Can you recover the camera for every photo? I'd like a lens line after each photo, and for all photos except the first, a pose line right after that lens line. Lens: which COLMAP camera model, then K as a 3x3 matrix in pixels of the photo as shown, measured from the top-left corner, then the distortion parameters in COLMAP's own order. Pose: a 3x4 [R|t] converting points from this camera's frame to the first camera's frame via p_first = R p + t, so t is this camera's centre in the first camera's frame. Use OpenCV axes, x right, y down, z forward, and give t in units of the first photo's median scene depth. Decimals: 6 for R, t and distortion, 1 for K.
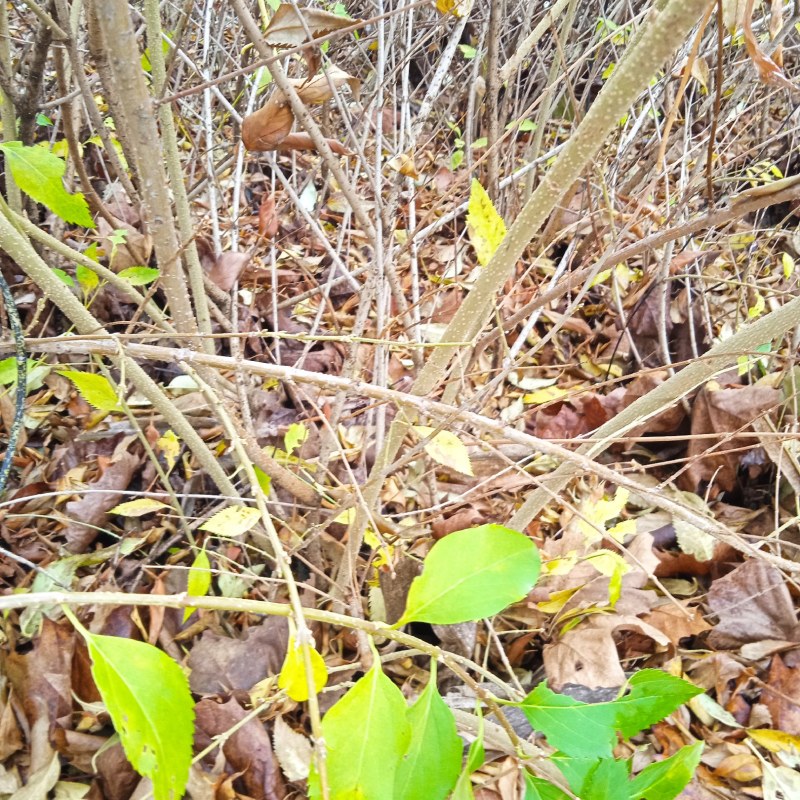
lens RADIAL K [[890.2, 0, 400.0], [0, 890.2, 400.0], [0, 0, 1]] dist [-0.016279, -0.004596]
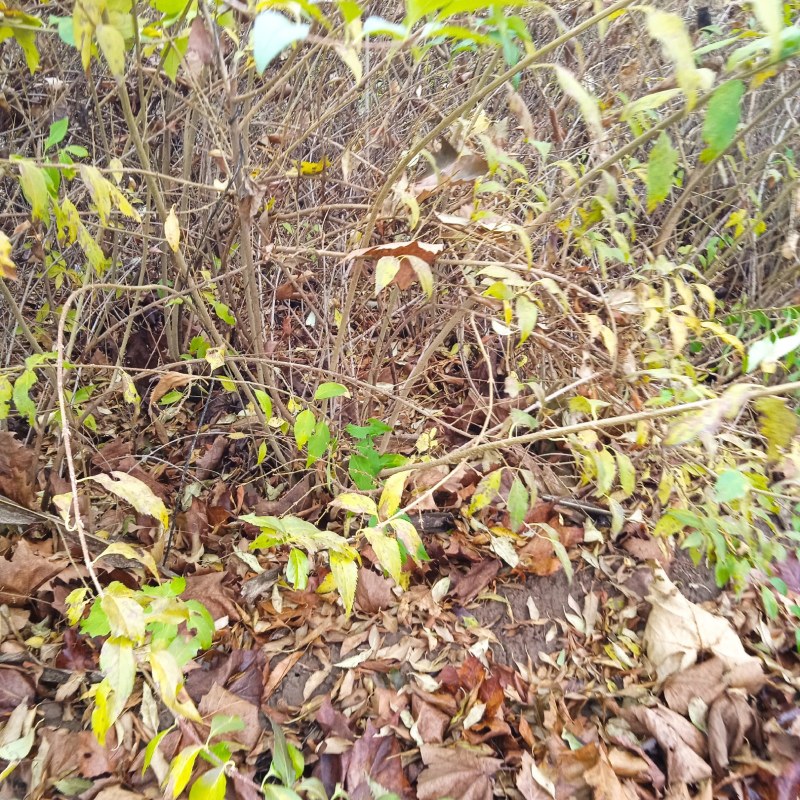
lens RADIAL K [[890.2, 0, 400.0], [0, 890.2, 400.0], [0, 0, 1]] dist [-0.016279, -0.004596]
pose [[0.999003, -0.036260, -0.026057, 0.161350], [0.032512, 0.990697, -0.132147, 0.241658], [0.030606, 0.131168, 0.990888, -1.013438]]
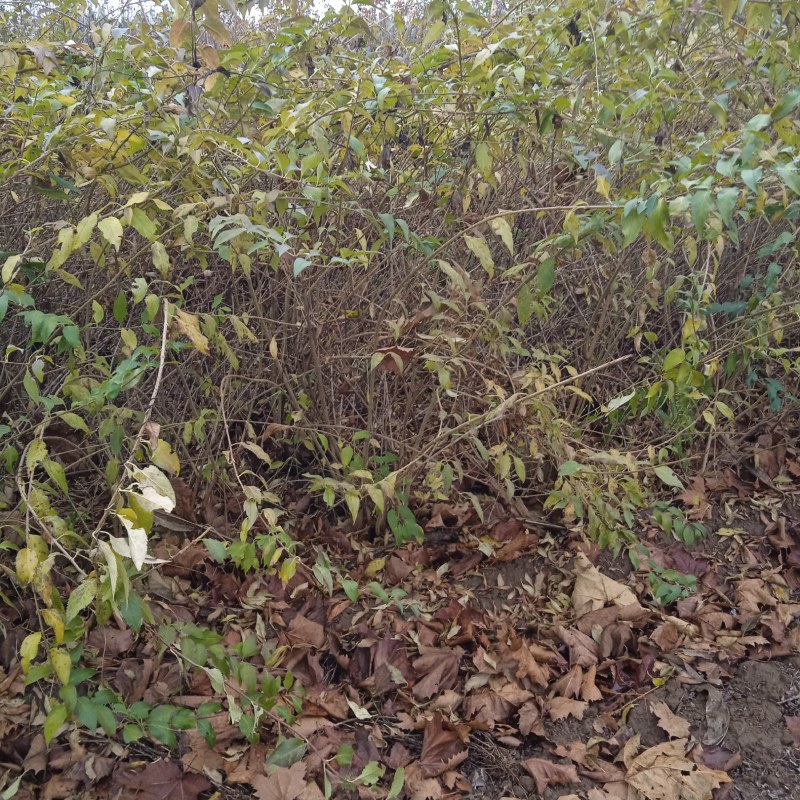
lens RADIAL K [[890.2, 0, 400.0], [0, 890.2, 400.0], [0, 0, 1]] dist [-0.016279, -0.004596]
pose [[0.986637, -0.081869, -0.140869, 0.451583], [0.035902, 0.952582, -0.302157, 0.659763], [0.158927, 0.293062, 0.942792, -1.892917]]
